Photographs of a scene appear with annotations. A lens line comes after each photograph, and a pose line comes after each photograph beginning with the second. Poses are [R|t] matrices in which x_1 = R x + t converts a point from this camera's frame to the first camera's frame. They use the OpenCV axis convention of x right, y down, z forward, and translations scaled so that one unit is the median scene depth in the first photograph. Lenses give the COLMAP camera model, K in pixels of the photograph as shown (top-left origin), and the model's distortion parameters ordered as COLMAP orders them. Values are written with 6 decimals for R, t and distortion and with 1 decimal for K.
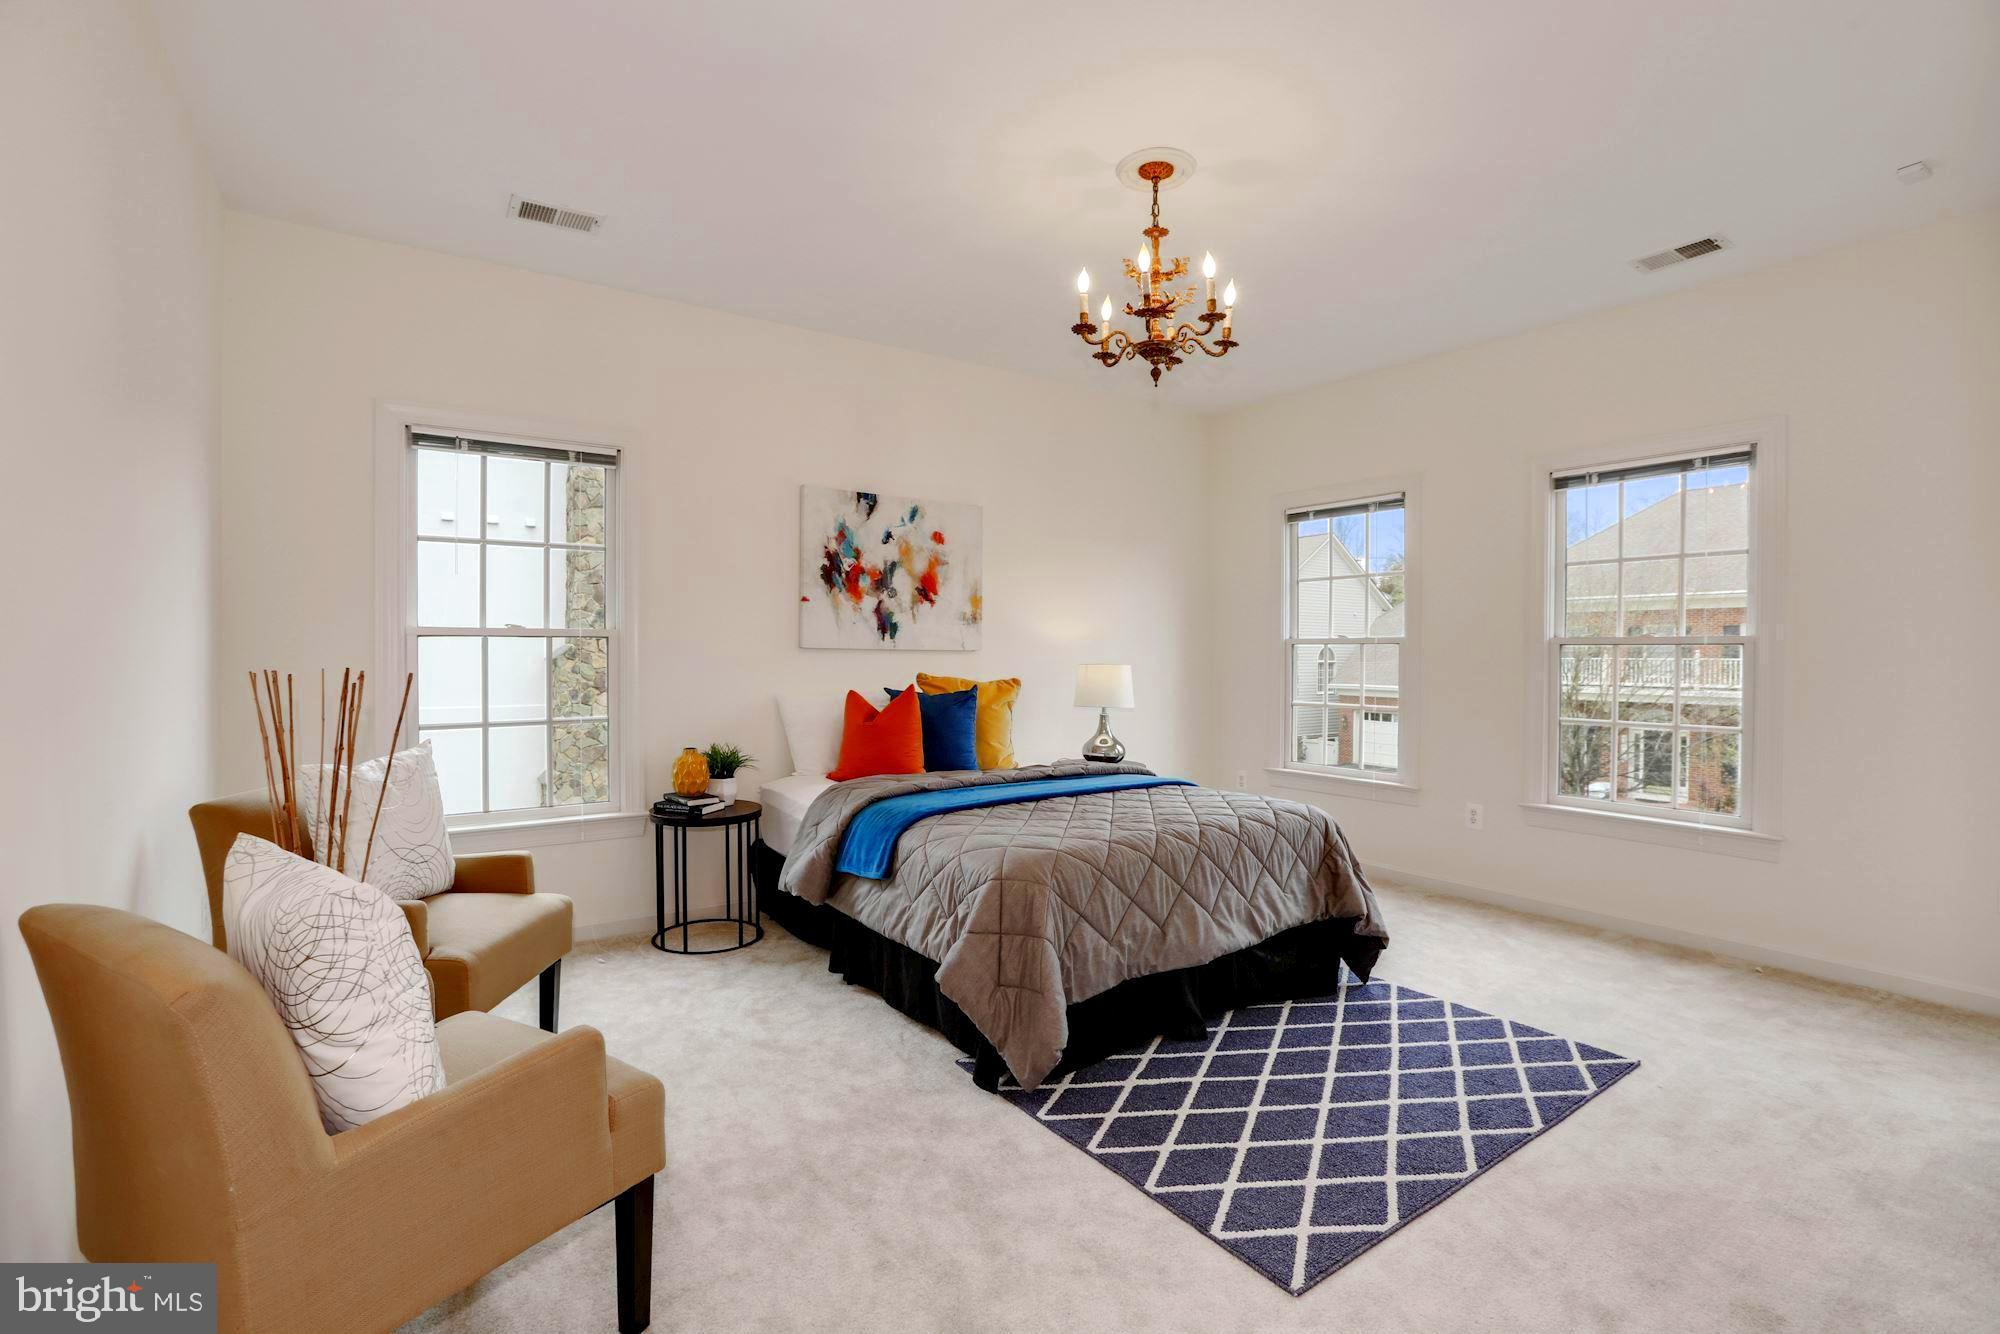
lens RADIAL K [[904.9, 0, 1000.8], [0, 904.9, 665.4], [0, 0, 1]] dist [-0.033923, 0.005591]
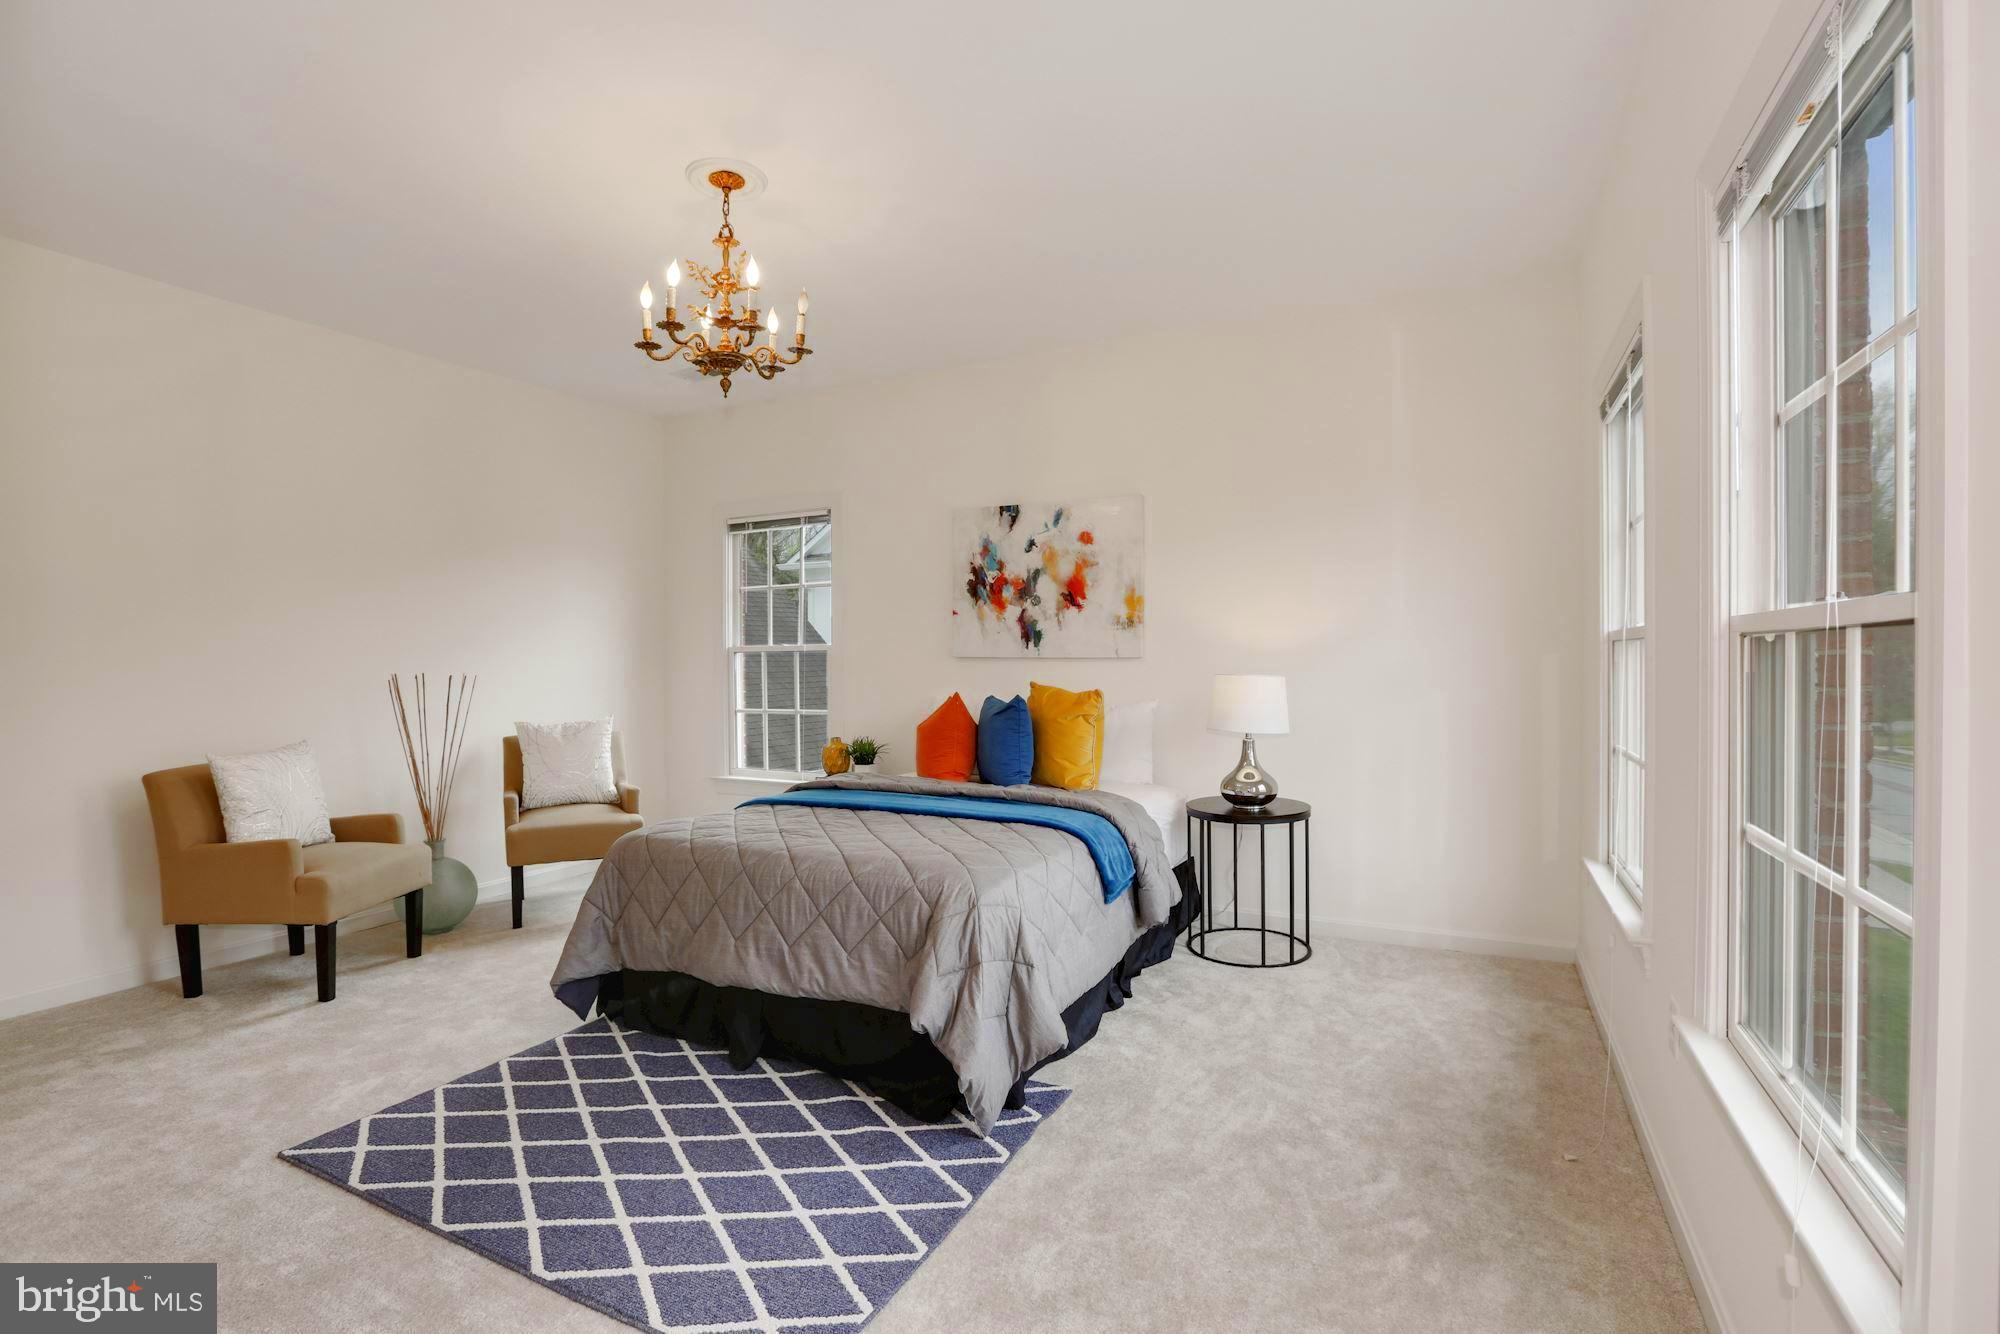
lens RADIAL K [[904.9, 0, 1005.1], [0, 904.9, 674.9], [0, 0, 1]] dist [-0.033923, 0.005591]
pose [[0.476342, 0.013430, -0.879157, 0.749389], [-0.007172, 0.999909, 0.011389, -0.009605], [0.879231, 0.000880, 0.476395, 0.500086]]
